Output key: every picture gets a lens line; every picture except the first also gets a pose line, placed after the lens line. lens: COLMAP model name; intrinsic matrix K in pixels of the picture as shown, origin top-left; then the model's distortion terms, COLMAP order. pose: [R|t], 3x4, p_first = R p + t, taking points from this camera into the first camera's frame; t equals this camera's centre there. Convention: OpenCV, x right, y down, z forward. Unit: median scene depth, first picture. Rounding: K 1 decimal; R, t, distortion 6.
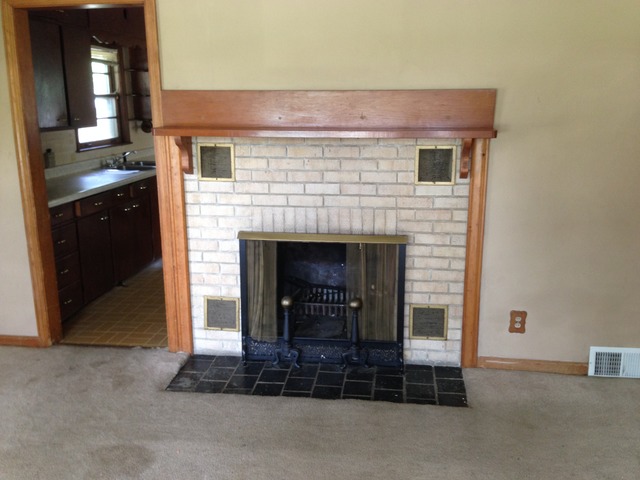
lens RADIAL K [[586.3, 0, 320.3], [0, 586.3, 240.6], [0, 0, 1]] dist [0.008178, 0.000000]
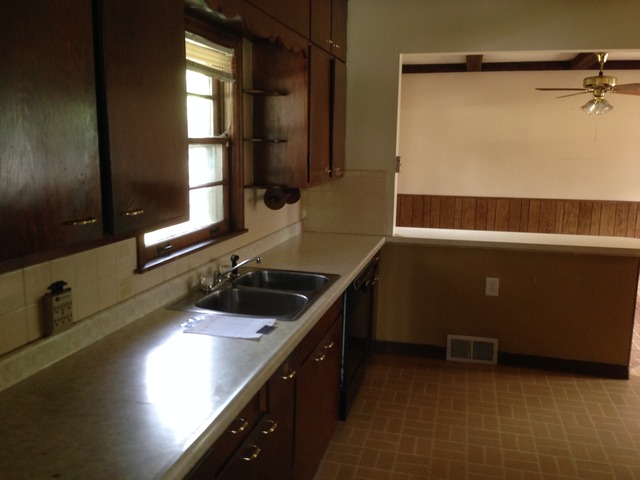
lens RADIAL K [[586.3, 0, 320.8], [0, 586.3, 239.1], [0, 0, 1]] dist [0.008178, 0.000000]
pose [[0.991946, 0.035039, -0.121722, -0.204930], [-0.044177, 0.996338, -0.073209, -0.131288], [0.118711, 0.077997, 0.989861, 0.525907]]
